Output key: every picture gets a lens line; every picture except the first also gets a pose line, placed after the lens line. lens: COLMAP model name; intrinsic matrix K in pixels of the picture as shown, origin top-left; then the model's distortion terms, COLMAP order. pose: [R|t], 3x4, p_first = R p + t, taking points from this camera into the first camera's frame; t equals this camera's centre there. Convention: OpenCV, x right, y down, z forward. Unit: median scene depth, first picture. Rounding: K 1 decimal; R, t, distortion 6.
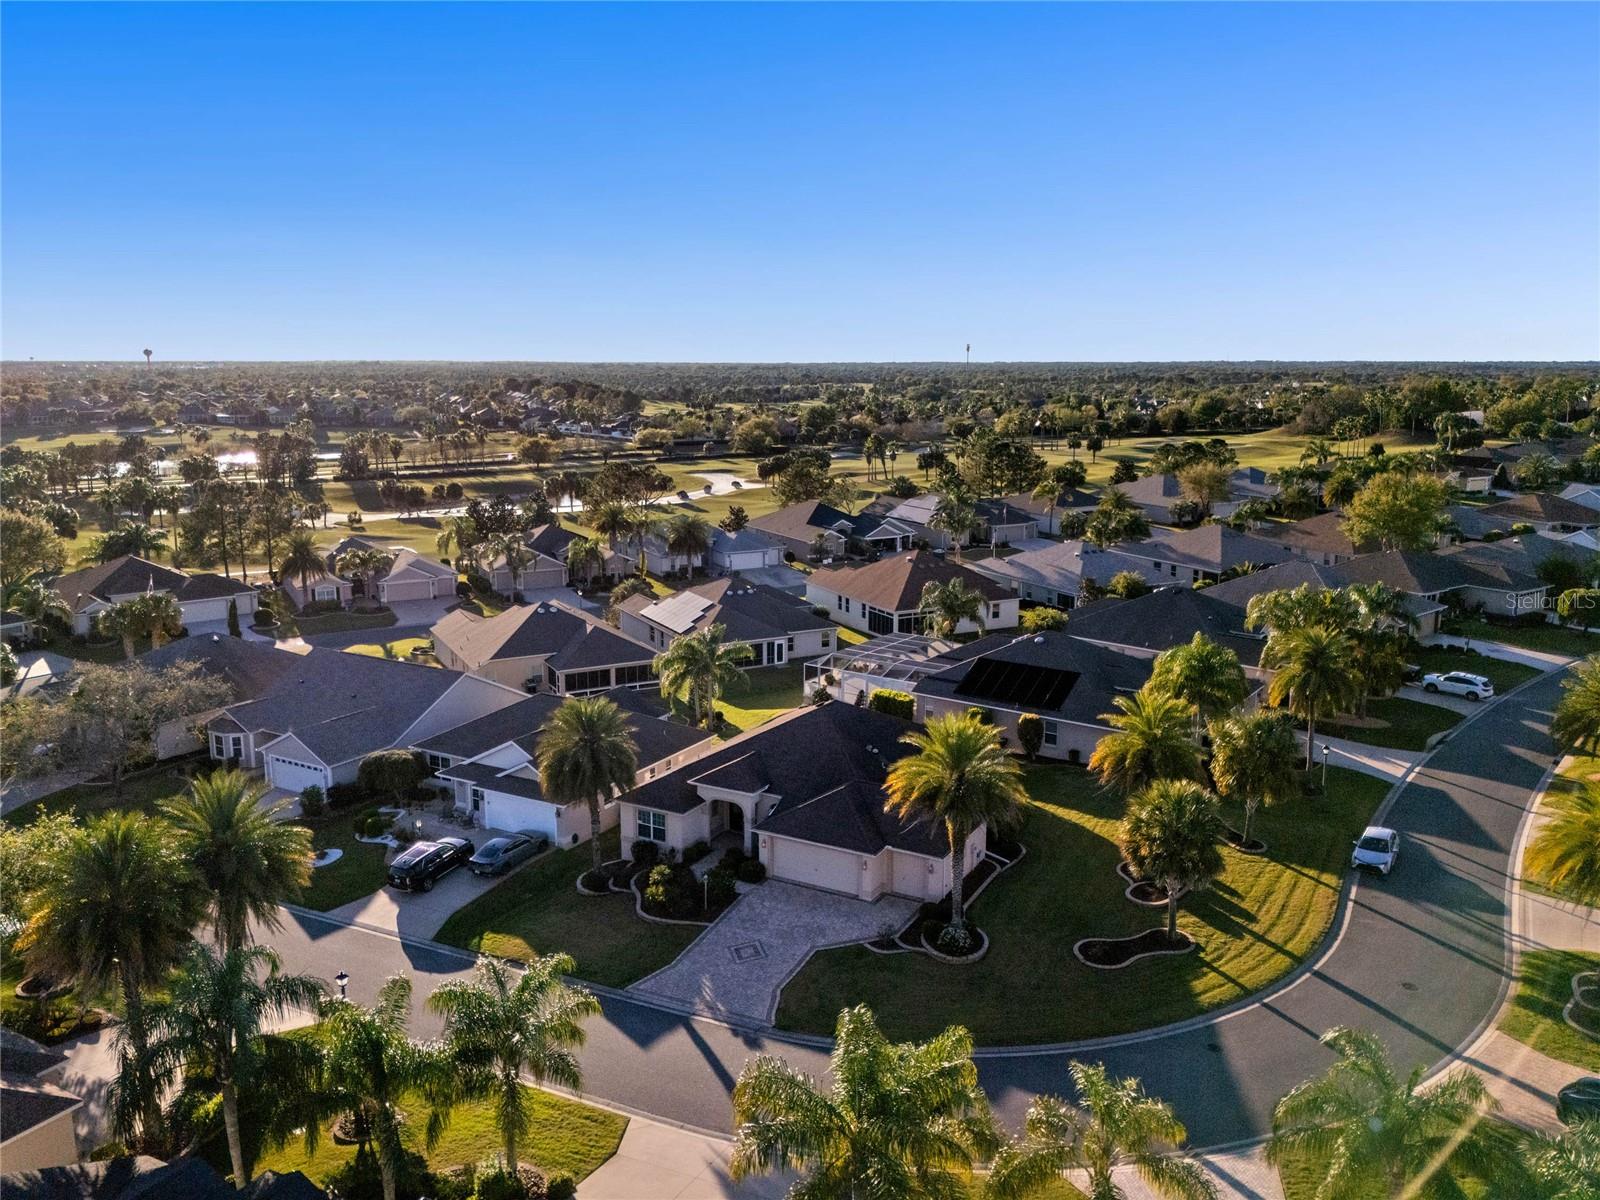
lens RADIAL K [[1243.1, 0, 804.7], [0, 1243.1, 594.8], [0, 0, 1]] dist [0.074777, -0.138309]
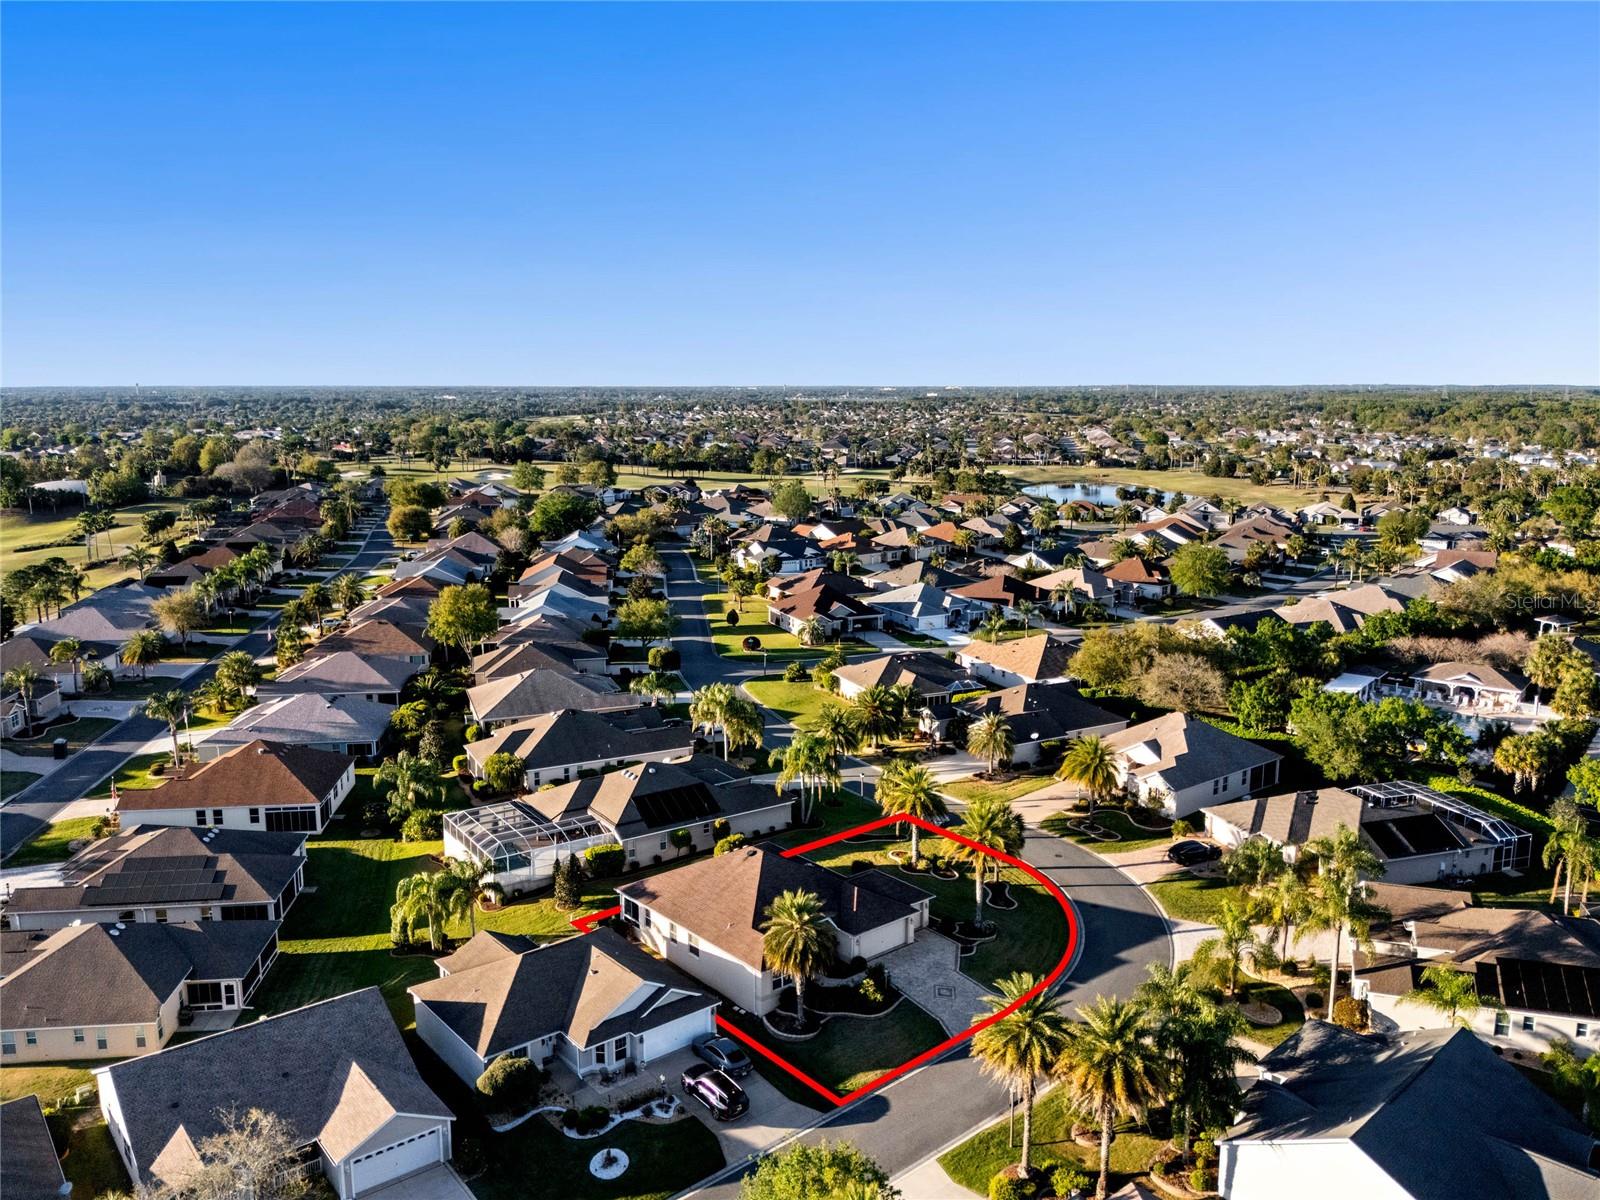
lens RADIAL K [[1230.1, 0, 800.0], [0, 1230.1, 600.0], [0, 0, 1]] dist [0.101200, -0.224099]
pose [[0.347938, -0.163811, 0.923095, -1.129072], [0.172088, 0.979046, 0.108876, -0.309594], [-0.921588, 0.120972, 0.368838, 0.396740]]
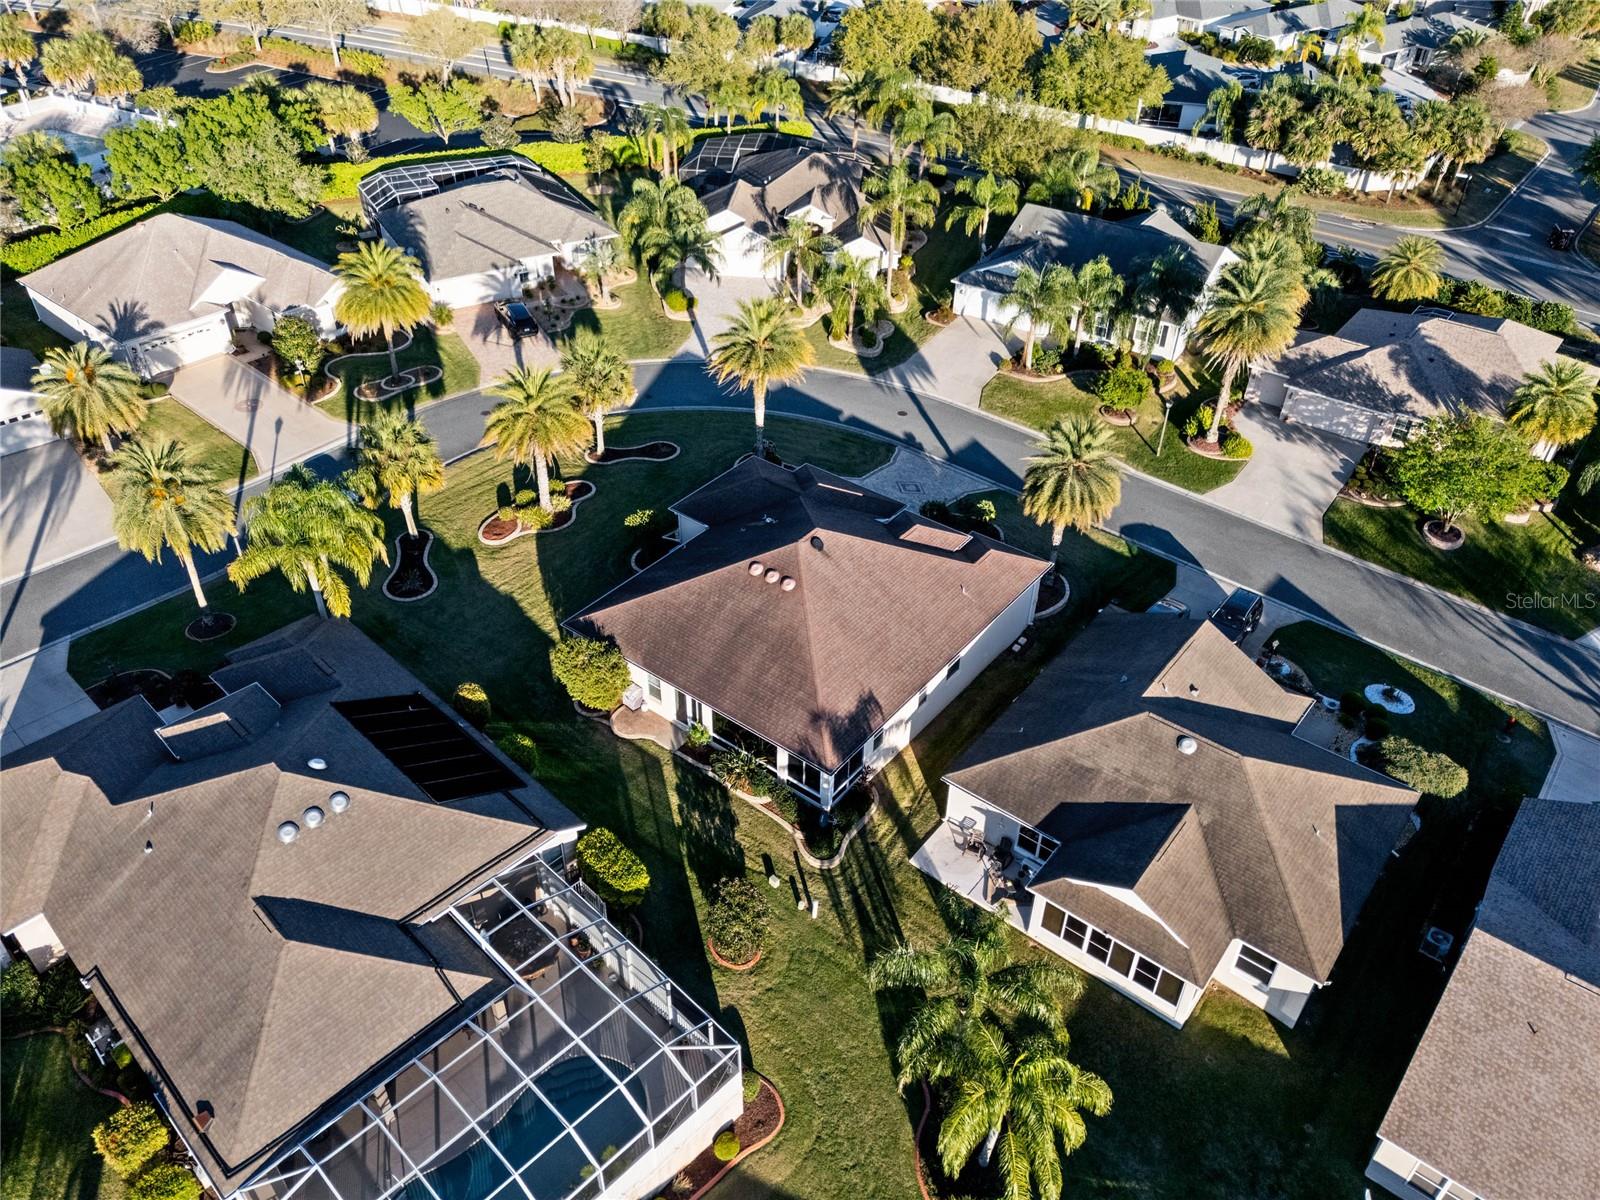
lens RADIAL K [[1170.5, 0, 798.4], [0, 1170.5, 591.9], [0, 0, 1]] dist [0.066245, -0.053131]
pose [[-0.989171, -0.099105, 0.108253, -0.056977], [0.013280, 0.674123, 0.738500, -0.430786], [-0.146165, 0.731940, -0.665507, 1.464216]]
